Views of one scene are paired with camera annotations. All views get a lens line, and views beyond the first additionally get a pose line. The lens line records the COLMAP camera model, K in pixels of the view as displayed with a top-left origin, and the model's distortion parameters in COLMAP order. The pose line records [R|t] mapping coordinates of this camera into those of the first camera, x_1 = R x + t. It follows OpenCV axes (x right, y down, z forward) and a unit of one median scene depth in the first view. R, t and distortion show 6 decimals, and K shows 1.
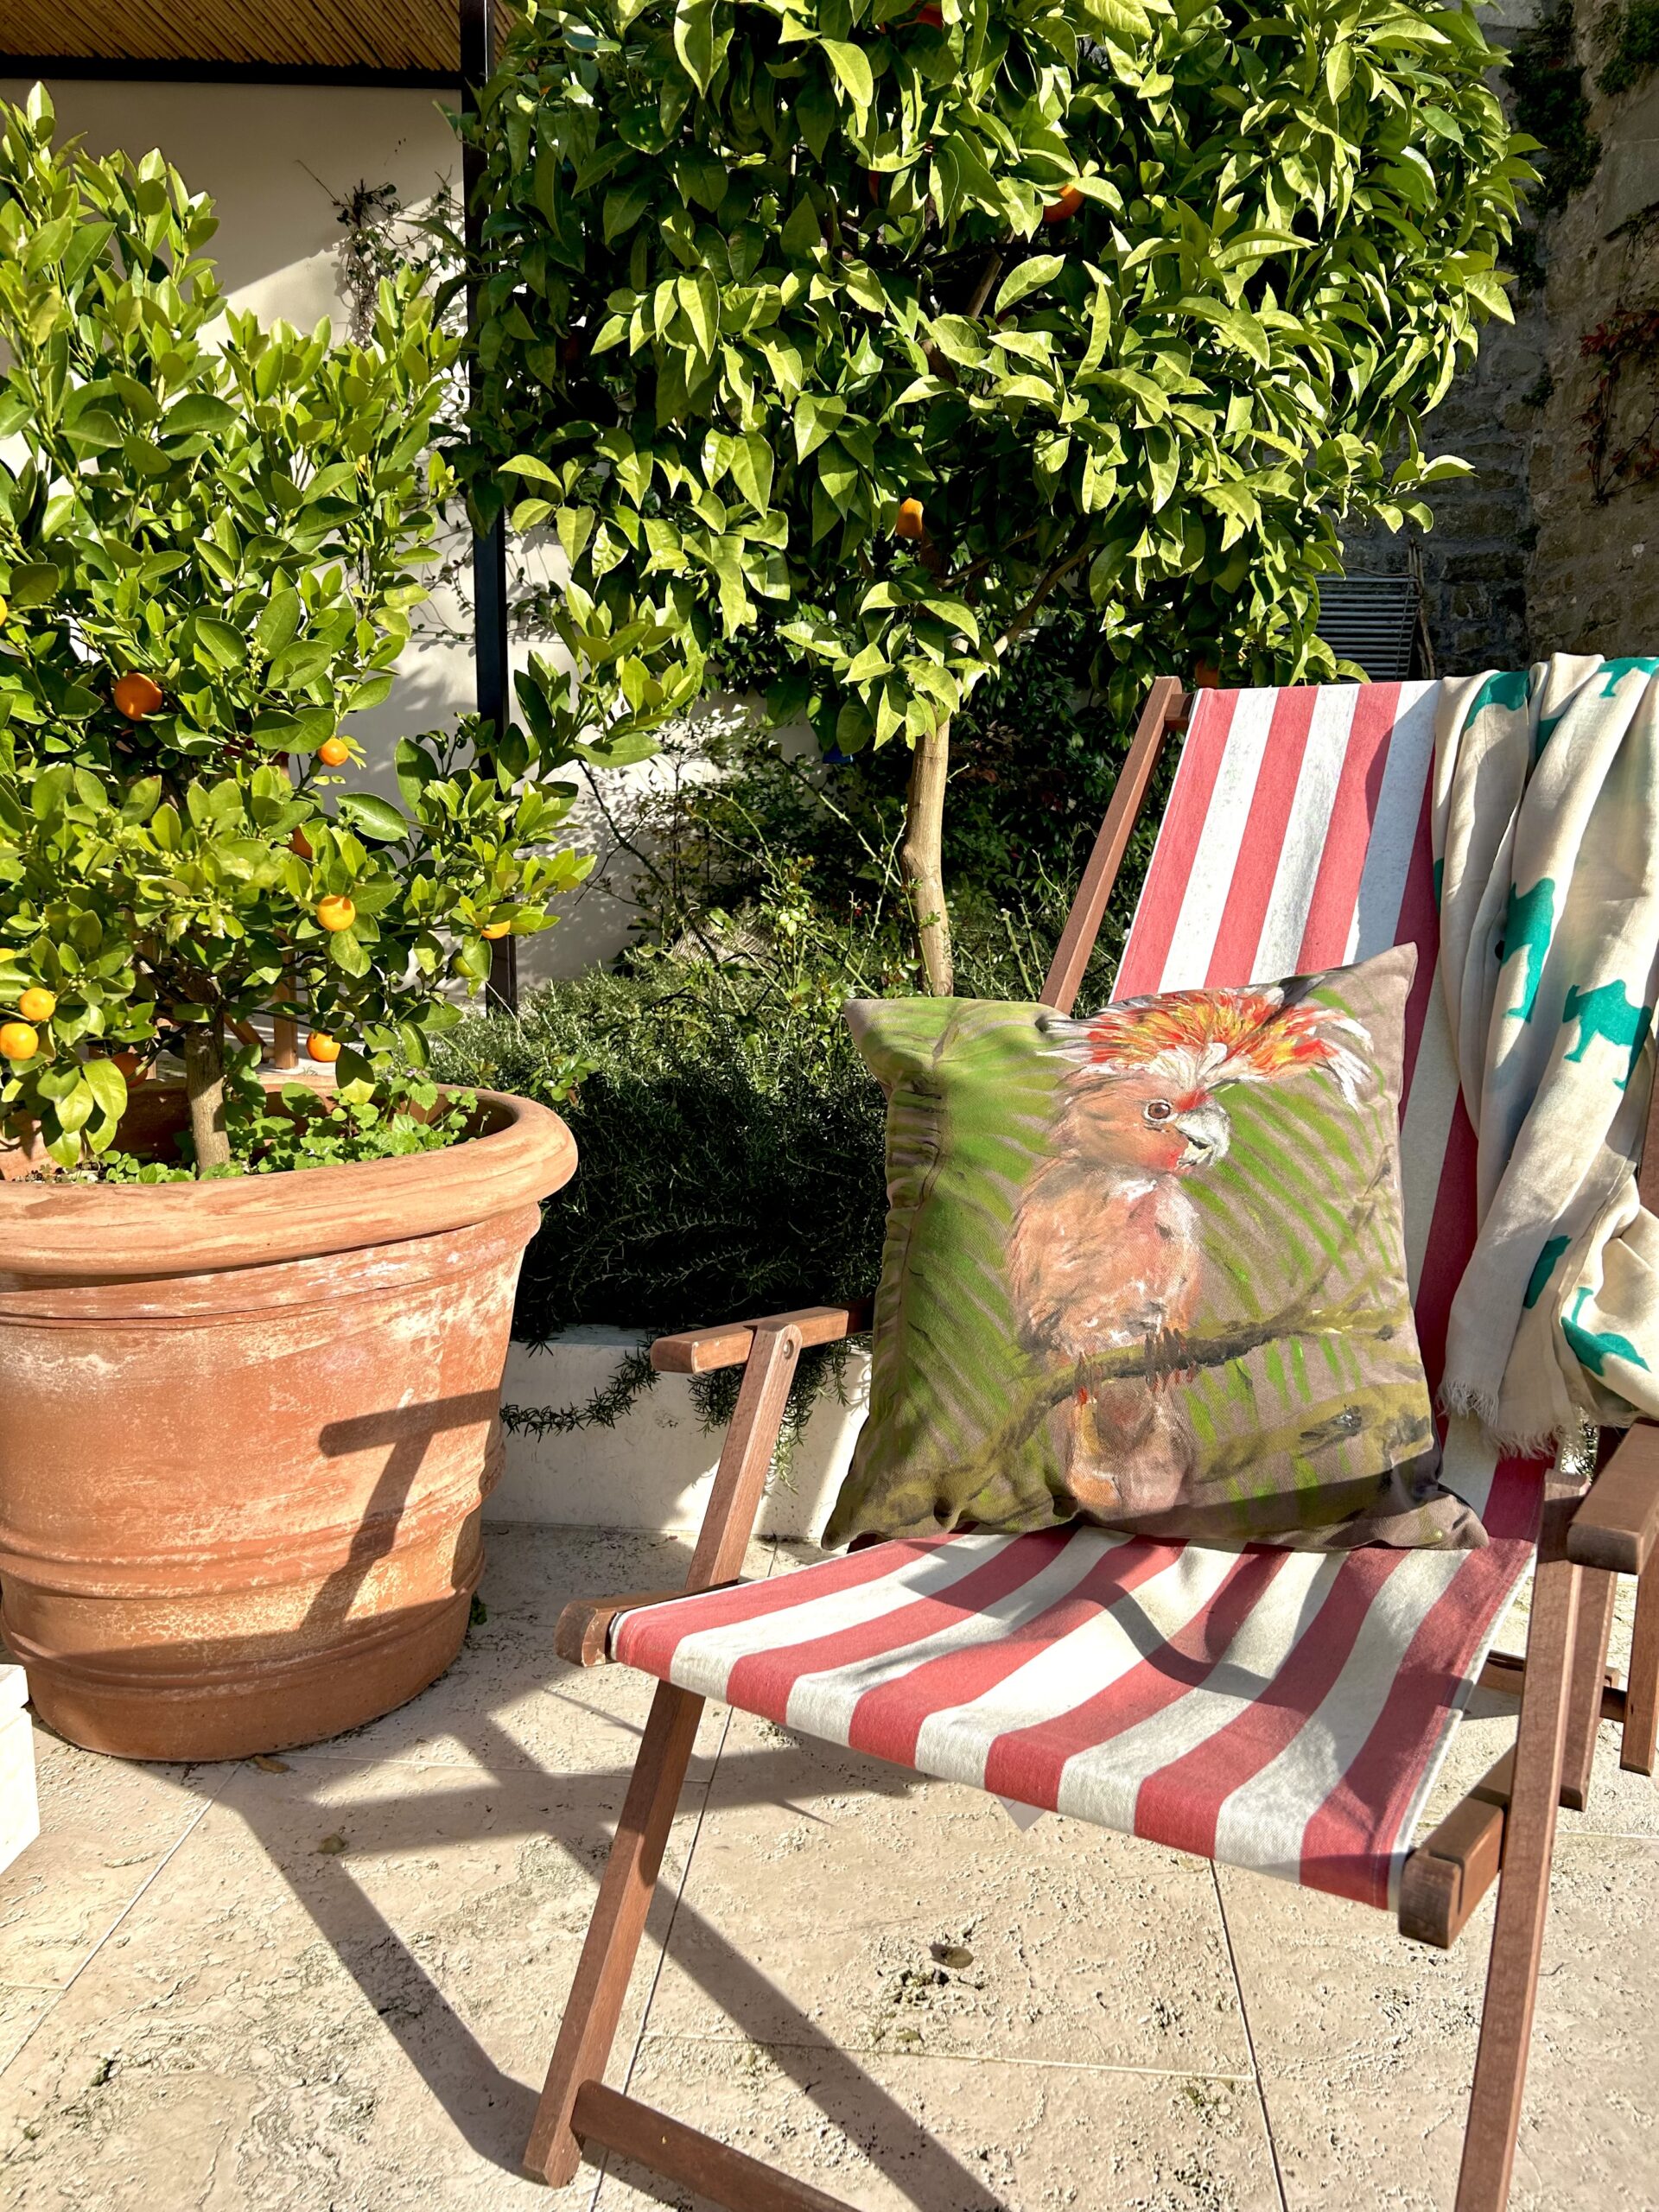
lens RADIAL K [[1684.1, 0, 829.0], [0, 1684.1, 1110.5], [0, 0, 1]] dist [0.064067, -0.065355]
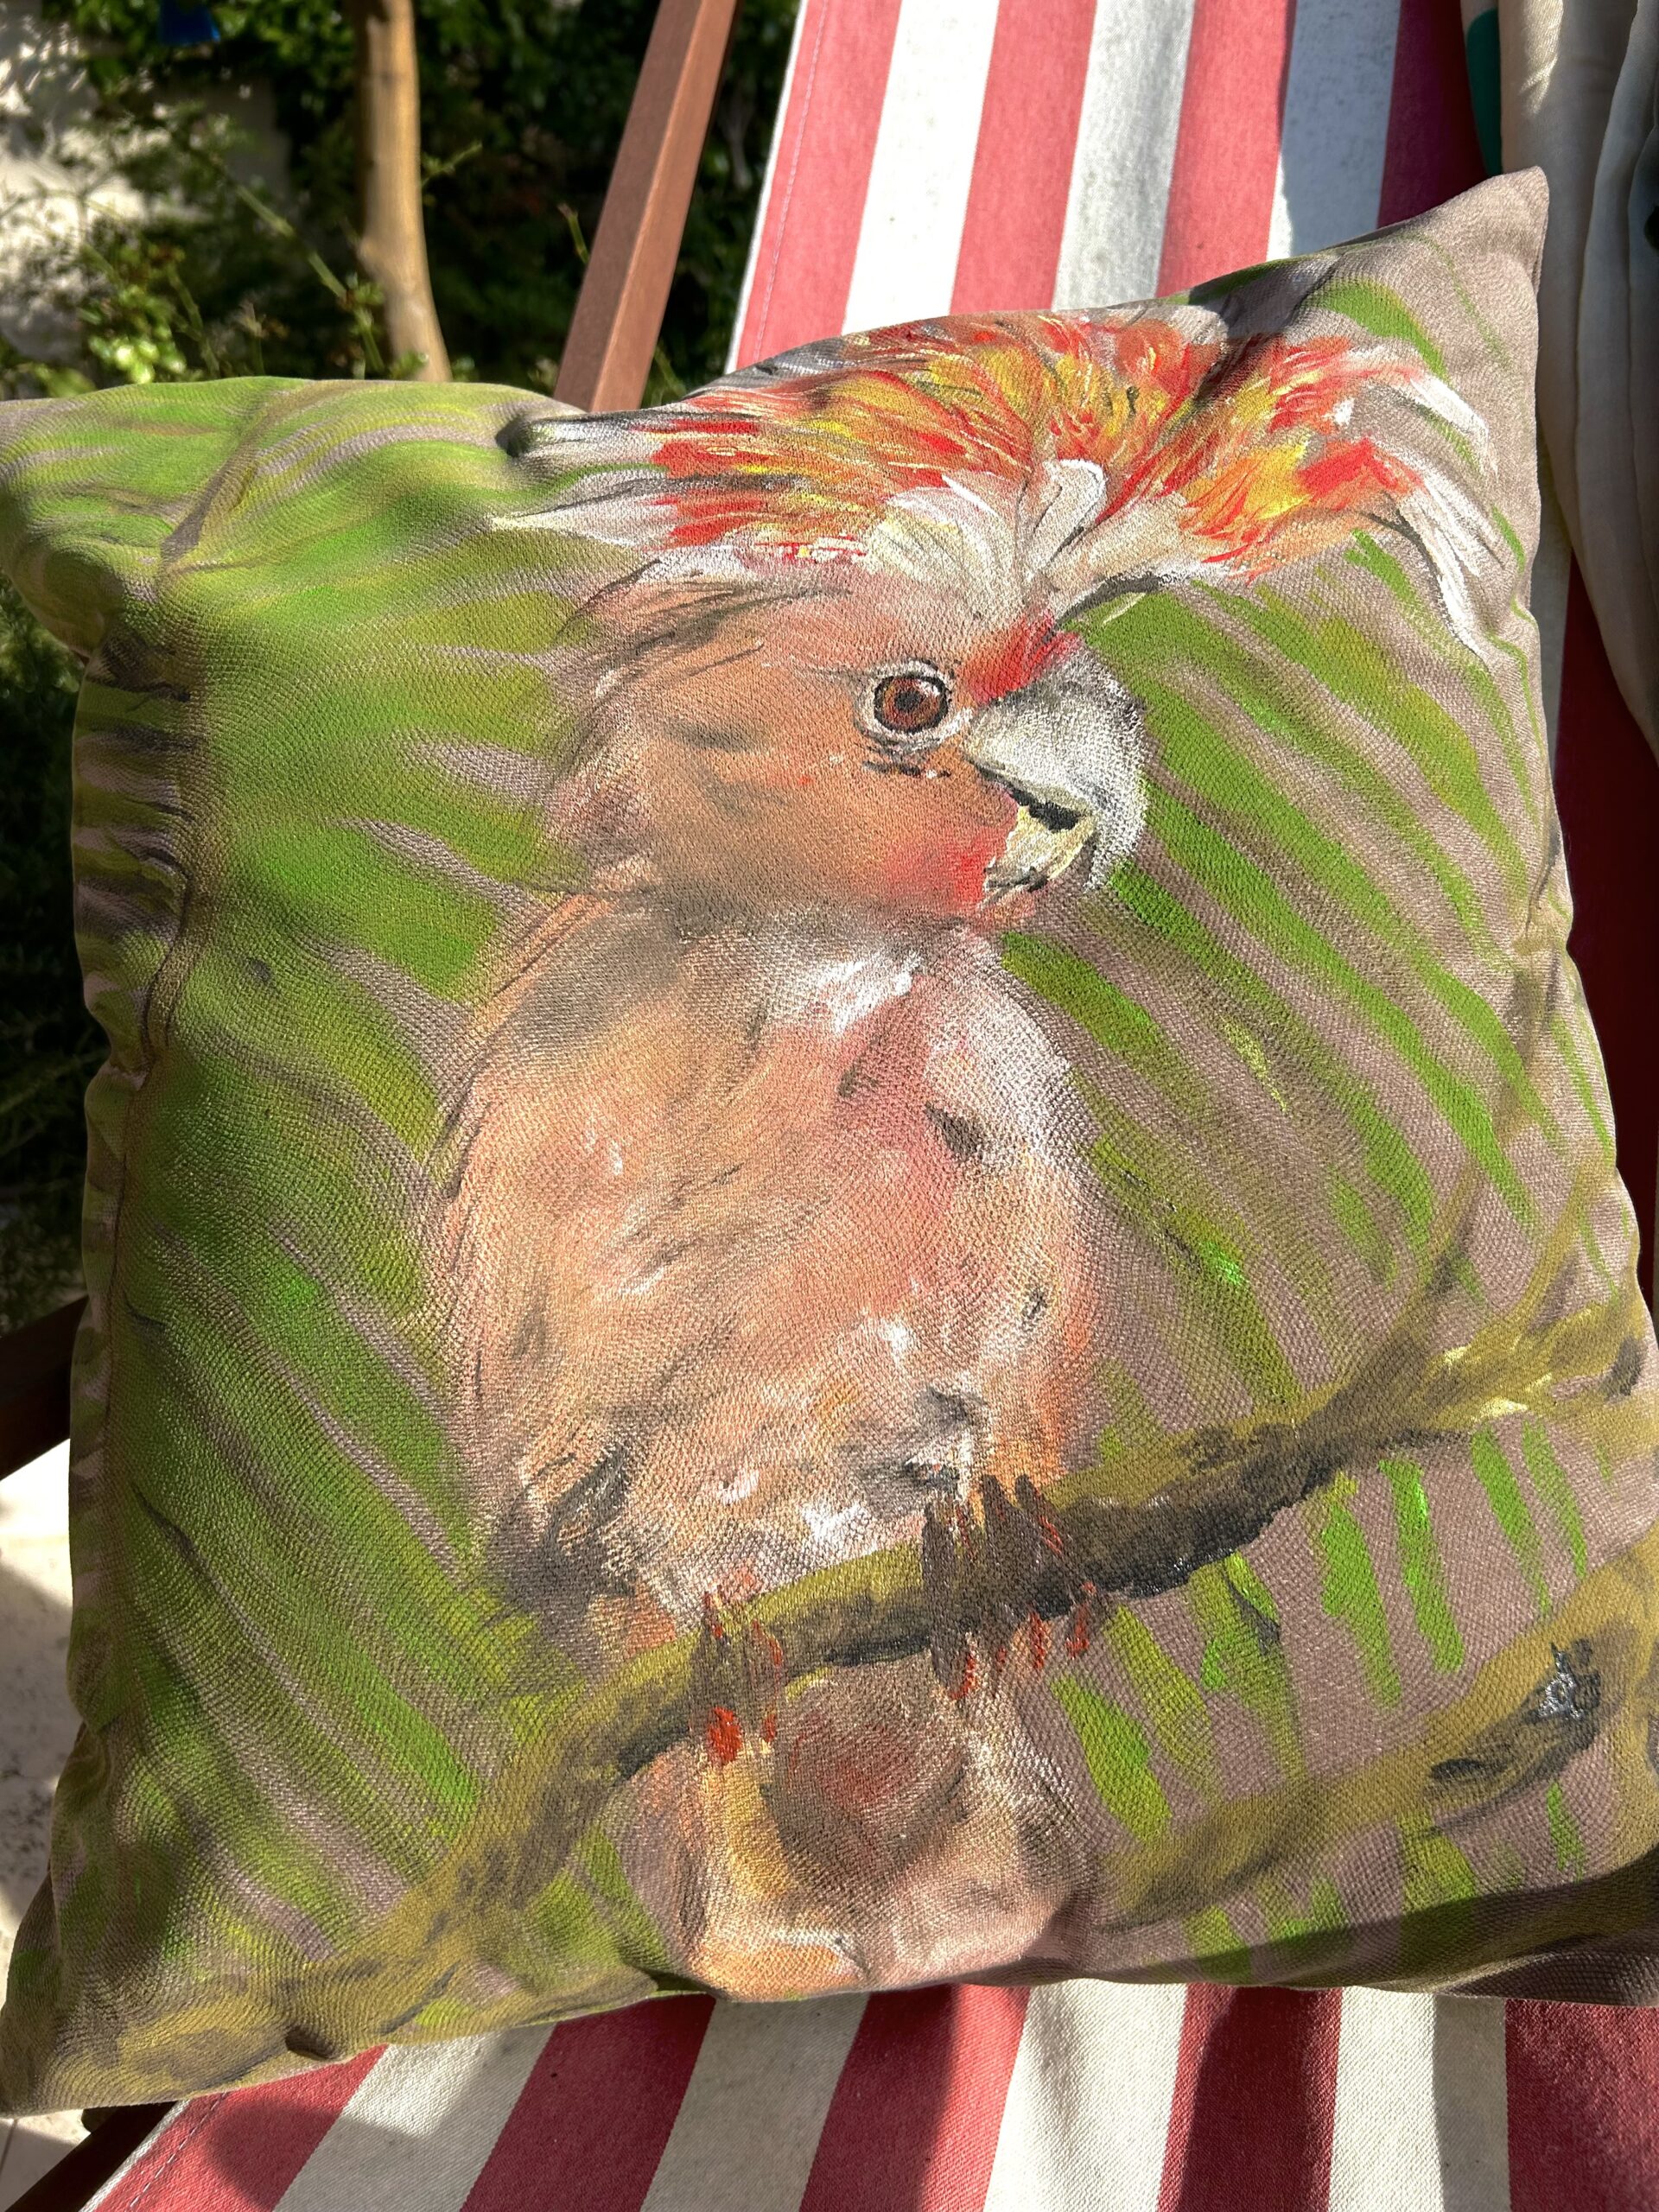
lens RADIAL K [[1684.1, 0, 819.3], [0, 1684.1, 1153.3], [0, 0, 1]] dist [0.064067, -0.065355]
pose [[0.975255, -0.111250, 0.191053, 0.115210], [0.056570, 0.960971, 0.270802, -0.005213], [-0.213723, -0.253293, 0.943486, 0.707909]]
